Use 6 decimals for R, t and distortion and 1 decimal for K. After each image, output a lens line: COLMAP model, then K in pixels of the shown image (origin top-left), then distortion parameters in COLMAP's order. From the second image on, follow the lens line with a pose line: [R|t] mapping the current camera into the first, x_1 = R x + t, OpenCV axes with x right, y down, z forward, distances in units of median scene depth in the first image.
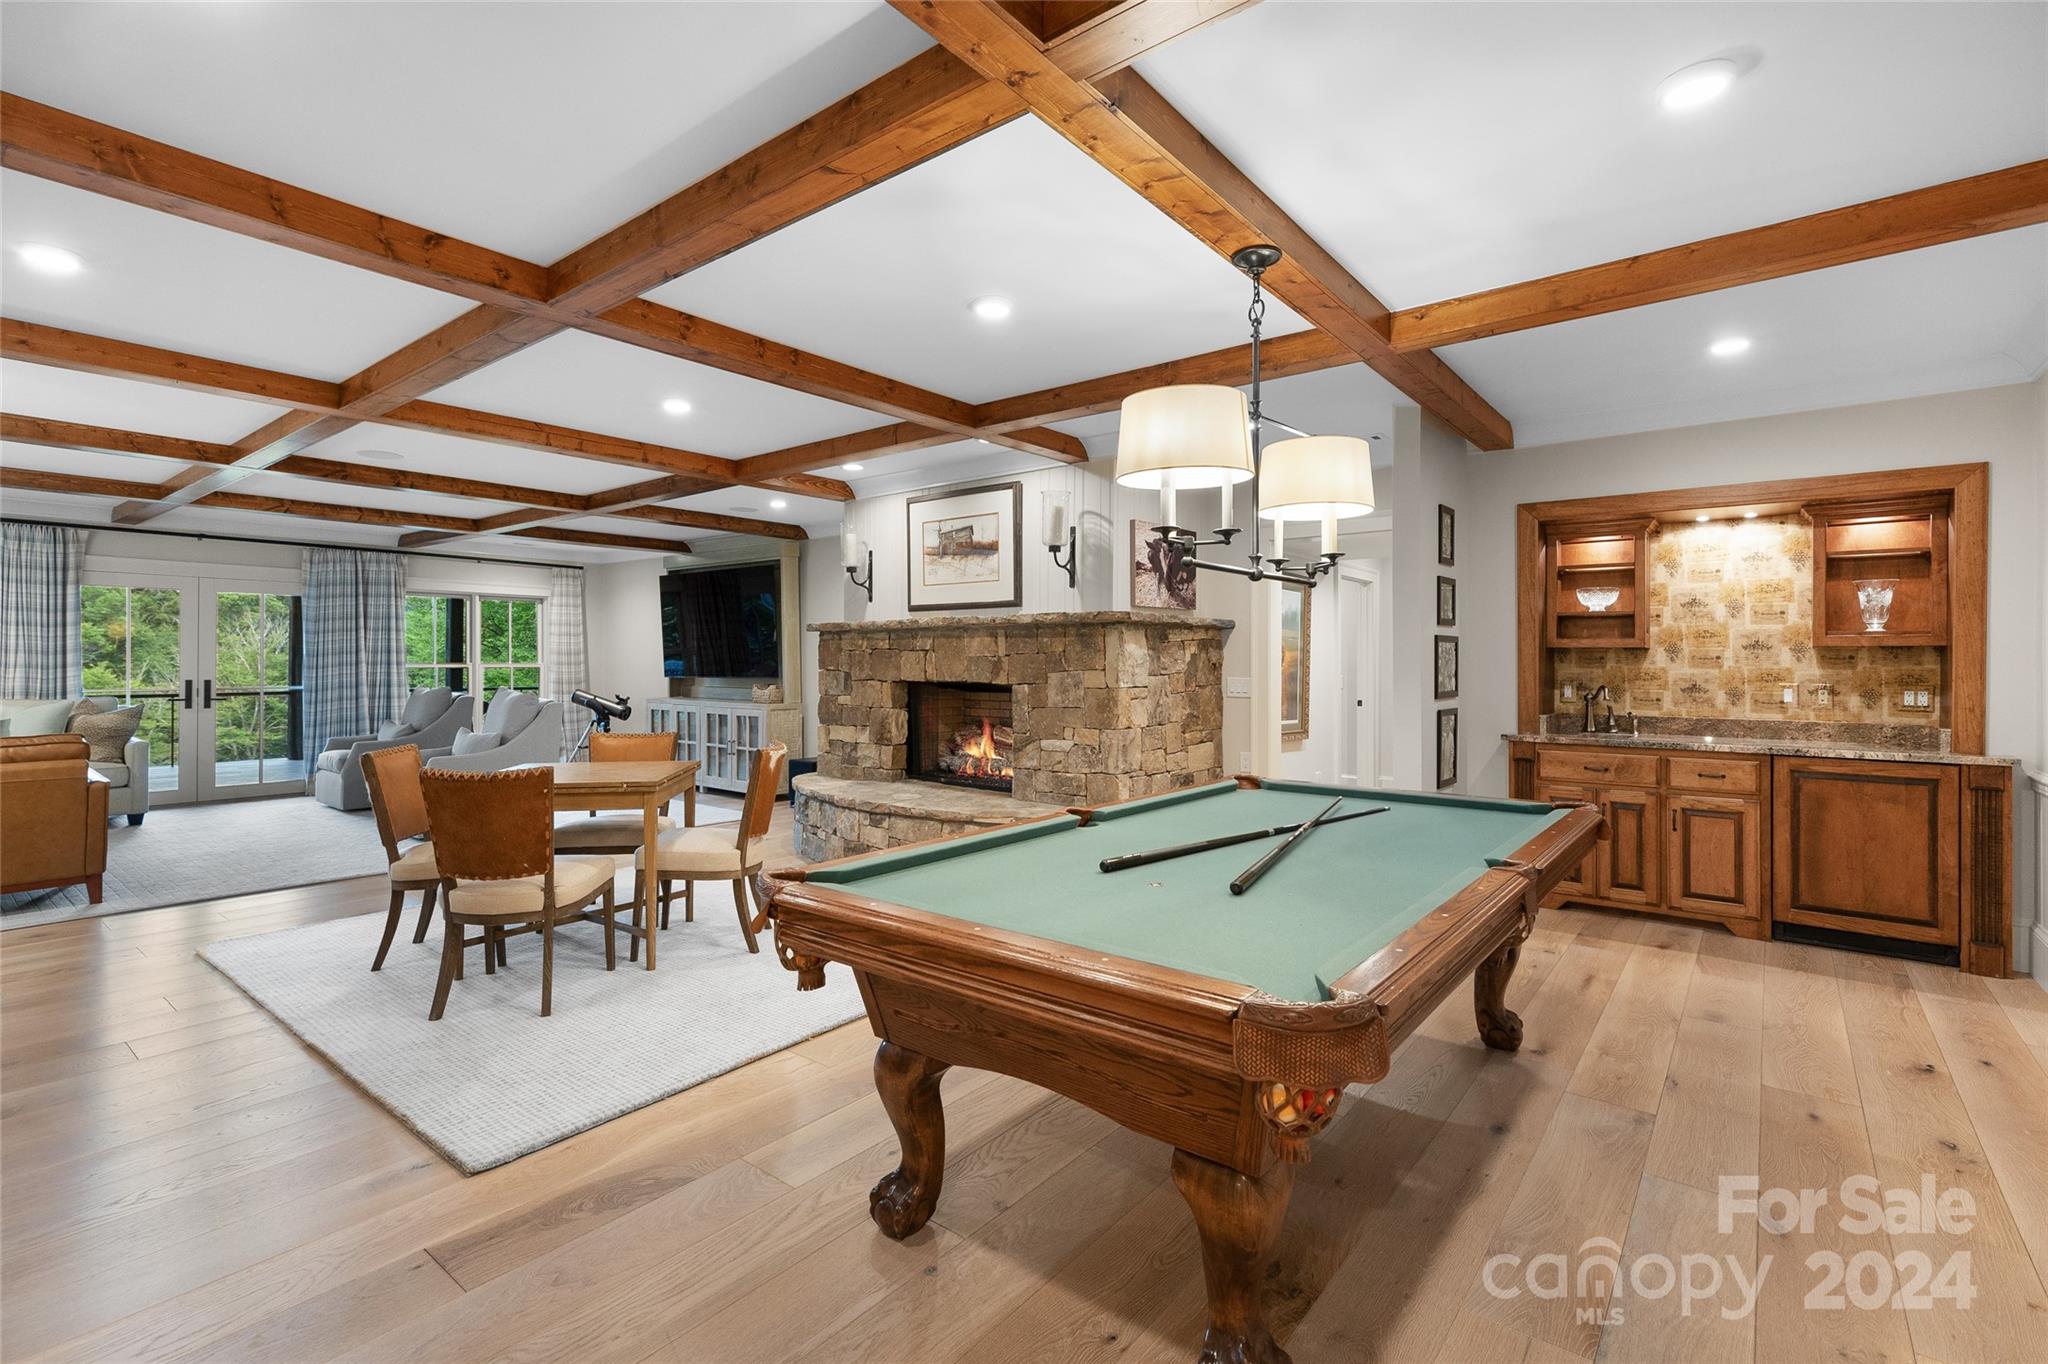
lens RADIAL K [[923.9, 0, 1038.2], [0, 923.9, 669.6], [0, 0, 1]] dist [0.002677, 0.000255]
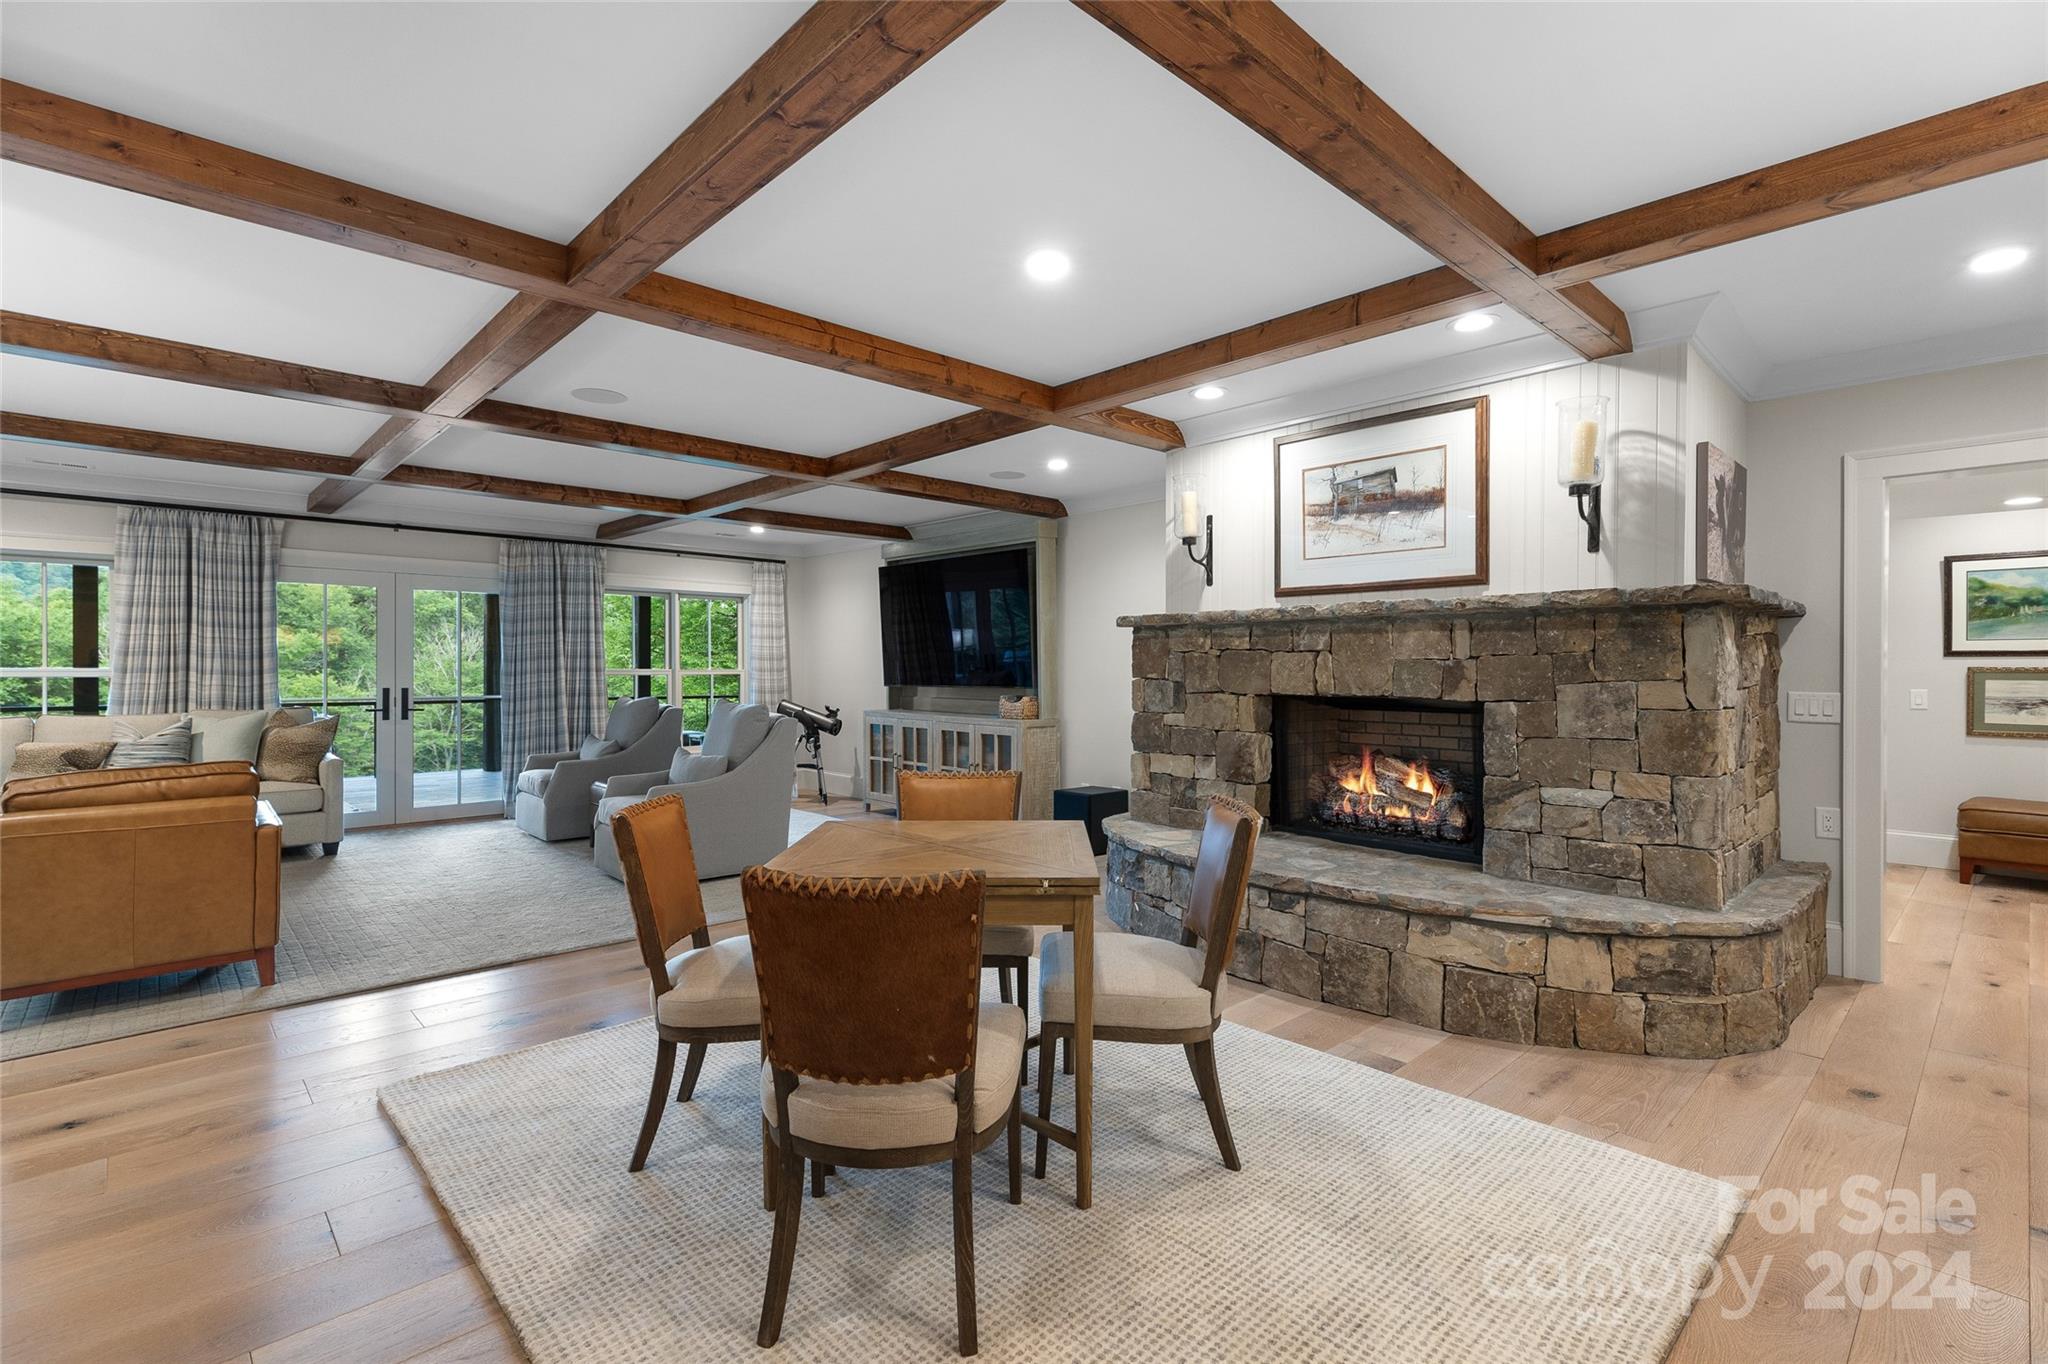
lens RADIAL K [[937.5, 0, 1036.6], [0, 937.5, 688.4], [0, 0, 1]] dist [0.003093, 0.000415]
pose [[0.989598, 0.003570, -0.143816, -0.193321], [-0.001836, 0.999924, 0.012188, -0.000621], [0.143849, -0.011797, 0.989529, 0.225938]]
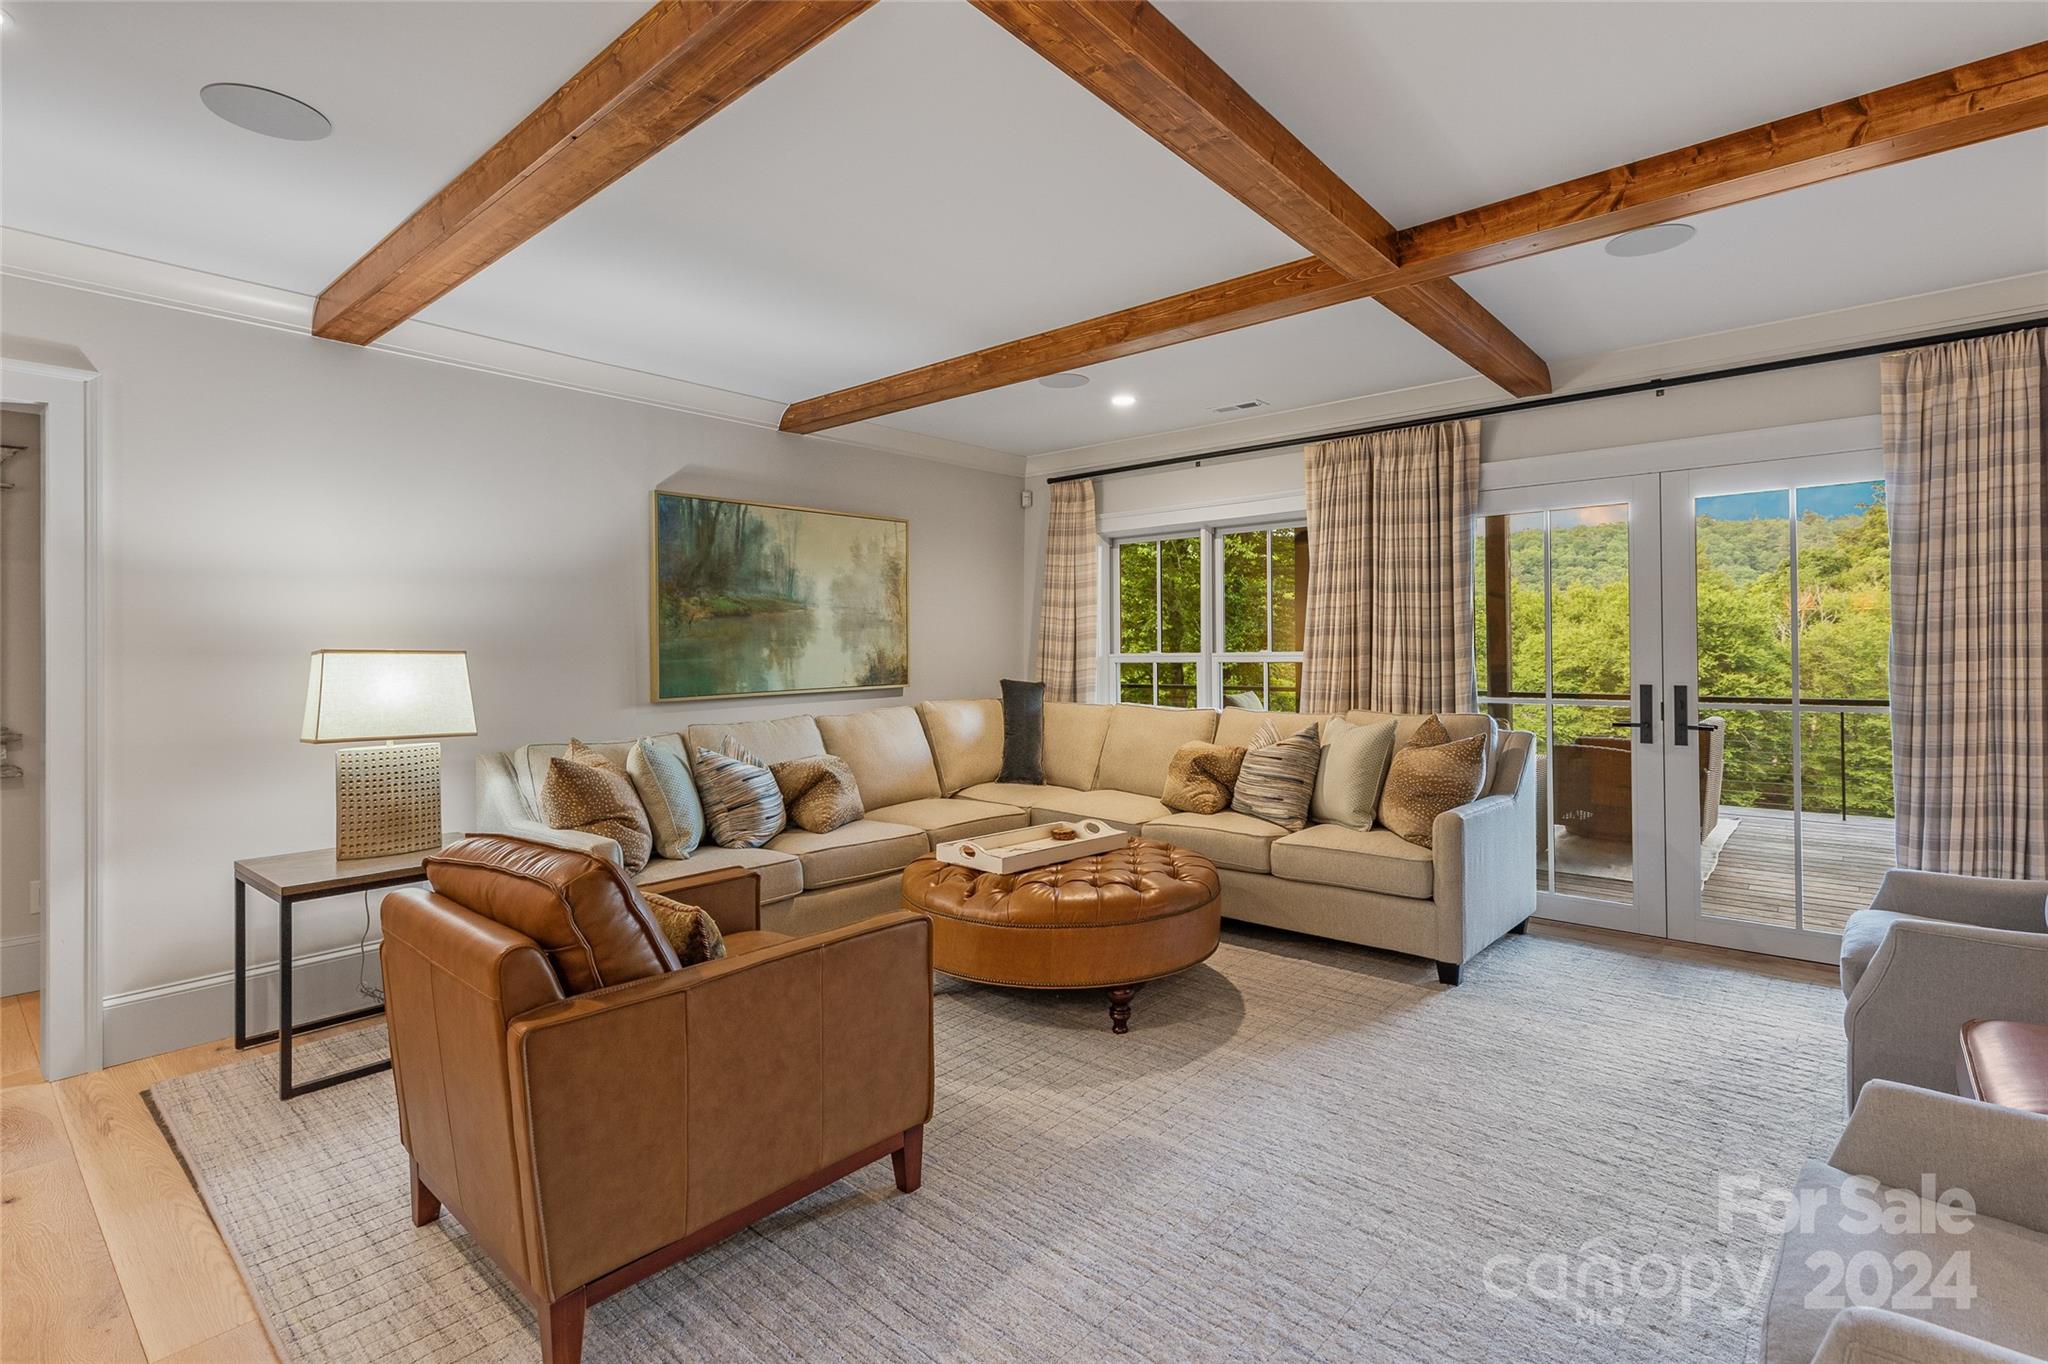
lens RADIAL K [[962.4, 0, 1024.9], [0, 962.4, 648.6], [0, 0, 1]] dist [0.000642, 0.000002]
pose [[-0.045905, -0.004438, -0.998936, -0.458017], [-0.000750, 0.999990, -0.004408, -0.006463], [0.998946, 0.000547, -0.045908, 0.812549]]
